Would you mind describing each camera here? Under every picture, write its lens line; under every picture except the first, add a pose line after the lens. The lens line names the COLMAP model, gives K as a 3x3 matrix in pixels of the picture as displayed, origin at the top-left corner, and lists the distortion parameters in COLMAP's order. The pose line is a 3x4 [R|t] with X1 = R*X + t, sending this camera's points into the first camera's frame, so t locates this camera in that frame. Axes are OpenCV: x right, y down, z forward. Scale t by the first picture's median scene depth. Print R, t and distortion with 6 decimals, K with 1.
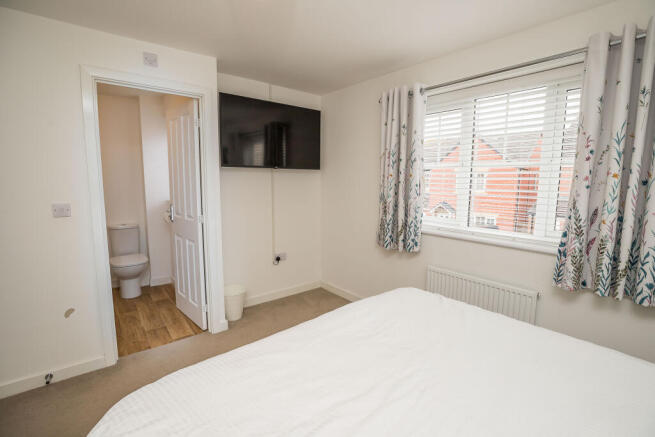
lens RADIAL K [[303.5, 0, 329.8], [0, 303.5, 214.0], [0, 0, 1]] dist [-0.014662, 0.000544]
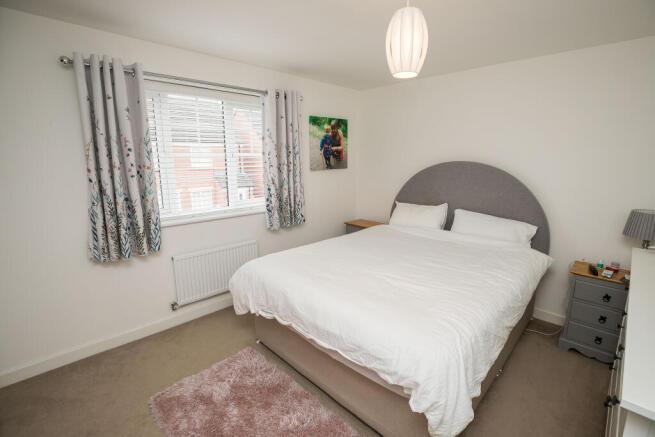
lens RADIAL K [[303.5, 0, 329.8], [0, 303.5, 214.0], [0, 0, 1]] dist [-0.014662, 0.000544]
pose [[-0.079121, -0.185350, 0.979482, -0.776693], [0.113663, 0.974477, 0.193585, -0.119156], [-0.990364, 0.126648, -0.056034, 0.640185]]
